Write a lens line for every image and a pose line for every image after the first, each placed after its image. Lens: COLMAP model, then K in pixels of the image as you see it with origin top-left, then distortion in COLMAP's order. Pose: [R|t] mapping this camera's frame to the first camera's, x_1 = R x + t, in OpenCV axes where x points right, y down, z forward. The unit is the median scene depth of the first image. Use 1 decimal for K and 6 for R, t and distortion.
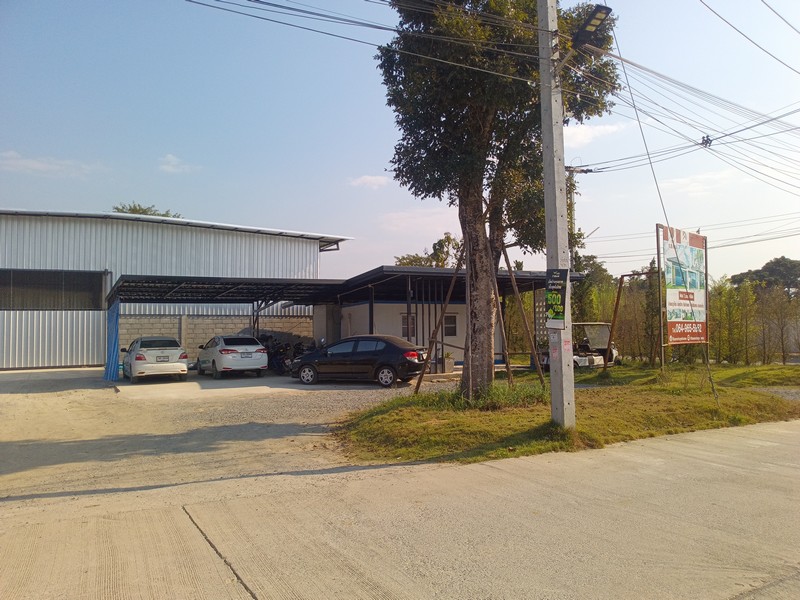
lens RADIAL K [[593.4, 0, 399.9], [0, 593.4, 299.6], [0, 0, 1]] dist [0.015609, 0.002817]
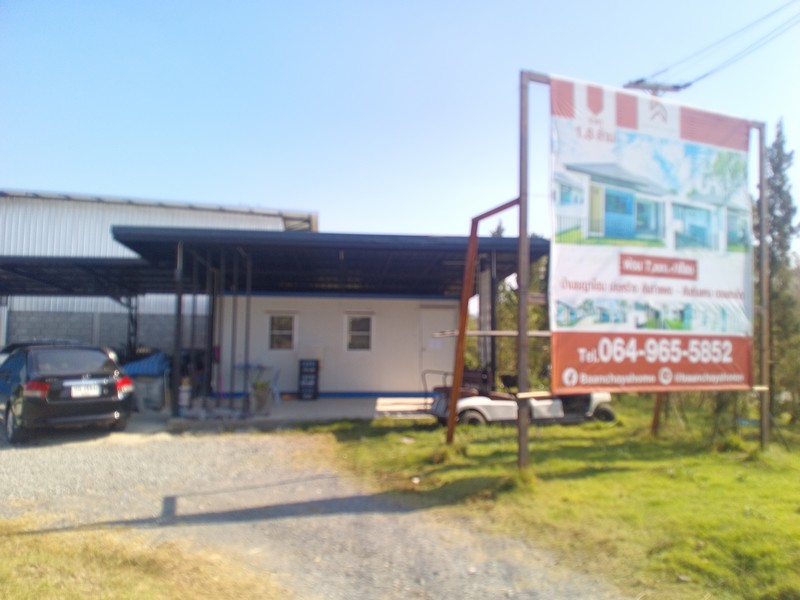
lens RADIAL K [[593.4, 0, 400.4], [0, 593.4, 300.1], [0, 0, 1]] dist [0.015609, 0.002817]
pose [[0.928211, 0.001944, -0.372050, 0.322865], [-0.007389, 0.999885, -0.013210, 0.014936], [0.371982, 0.015011, 0.928119, 0.401750]]
